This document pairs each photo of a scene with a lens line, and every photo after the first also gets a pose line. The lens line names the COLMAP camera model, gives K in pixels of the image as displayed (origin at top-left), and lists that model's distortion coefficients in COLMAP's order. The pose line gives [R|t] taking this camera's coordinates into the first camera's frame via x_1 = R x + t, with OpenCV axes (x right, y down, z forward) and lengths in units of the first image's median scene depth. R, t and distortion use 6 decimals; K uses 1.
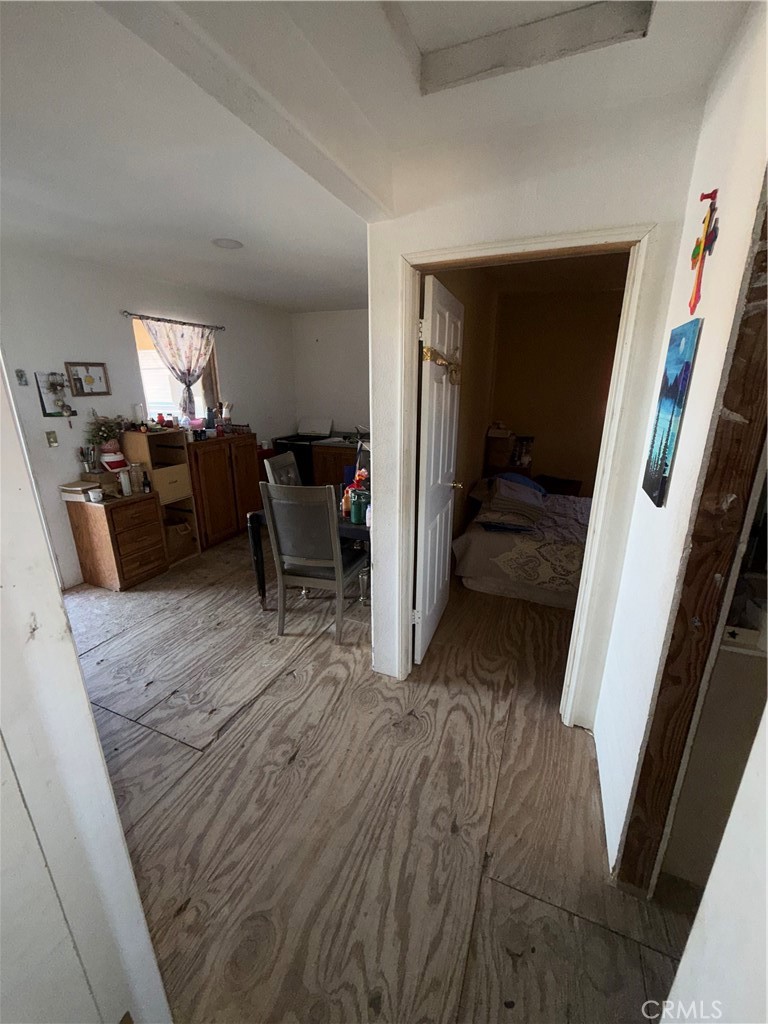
lens RADIAL K [[409.6, 0, 381.9], [0, 409.6, 510.9], [0, 0, 1]] dist [0.002212, -0.001258]
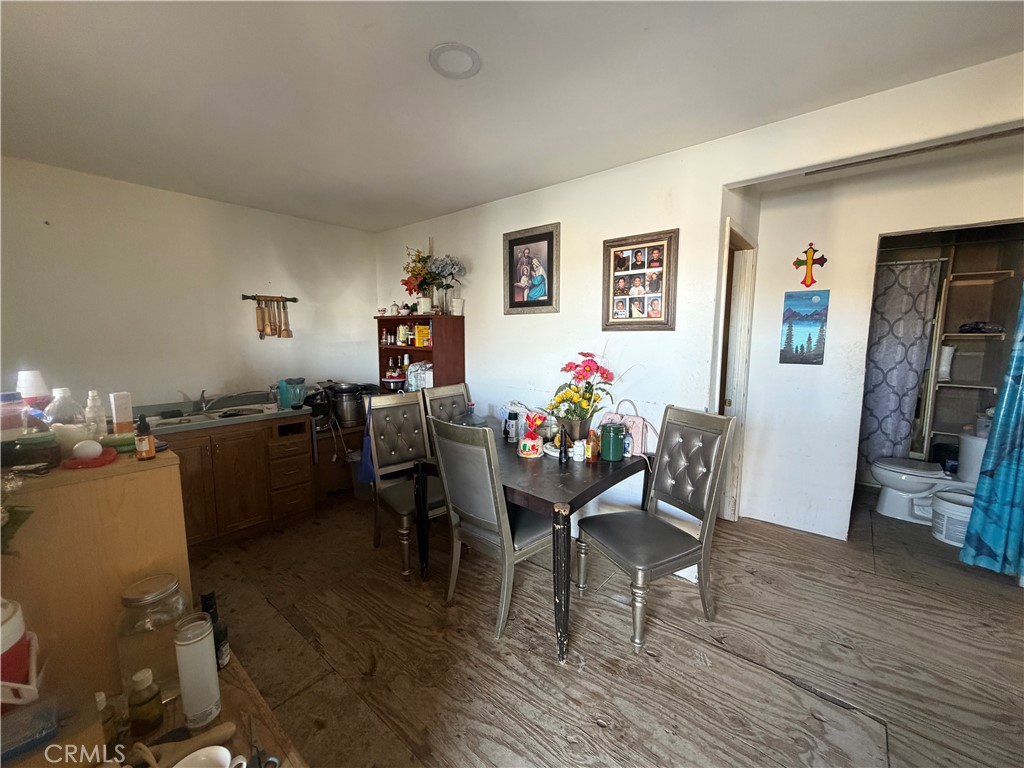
lens RADIAL K [[409.6, 0, 510.5], [0, 409.6, 383.4], [0, 0, 1]] dist [0.002212, -0.001258]
pose [[0.293452, -0.116548, 0.948843, -1.230126], [0.284770, 0.958138, 0.029618, -0.287701], [-0.912574, 0.261510, 0.314357, 1.122447]]
